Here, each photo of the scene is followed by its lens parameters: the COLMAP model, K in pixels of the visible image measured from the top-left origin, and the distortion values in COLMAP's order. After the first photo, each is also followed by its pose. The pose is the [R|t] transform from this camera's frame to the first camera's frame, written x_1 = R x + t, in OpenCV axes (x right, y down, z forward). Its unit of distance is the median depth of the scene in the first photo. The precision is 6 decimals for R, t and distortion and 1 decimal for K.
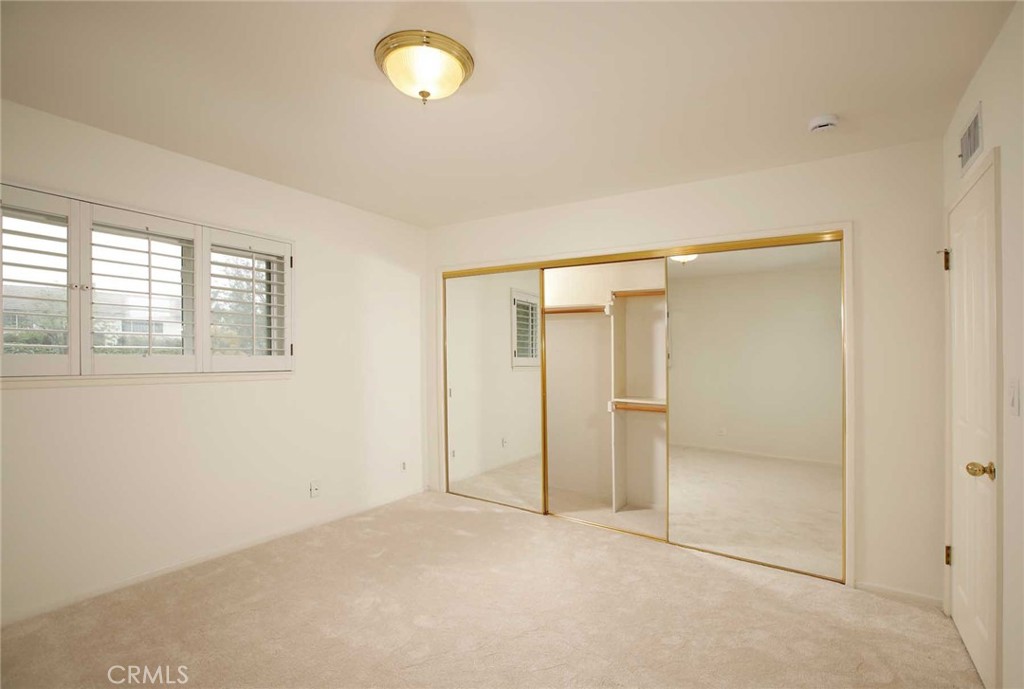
lens RADIAL K [[487.3, 0, 512.0], [0, 487.3, 344.5], [0, 0, 1]] dist [-0.000751, -0.000182]
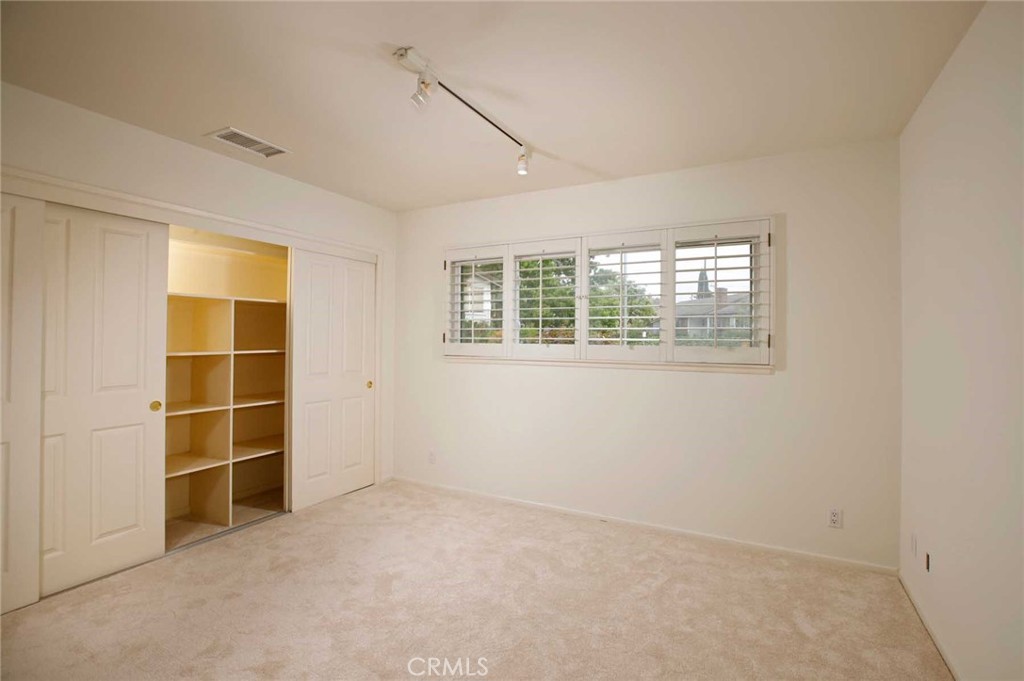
lens RADIAL K [[463.0, 0, 512.0], [0, 463.0, 340.5], [0, 0, 1]] dist [-0.024467, 0.000595]
pose [[0.092272, -0.011127, -0.995672, 0.316125], [0.010819, 0.999890, -0.010171, 0.013846], [0.995675, -0.009834, 0.092382, 0.480768]]
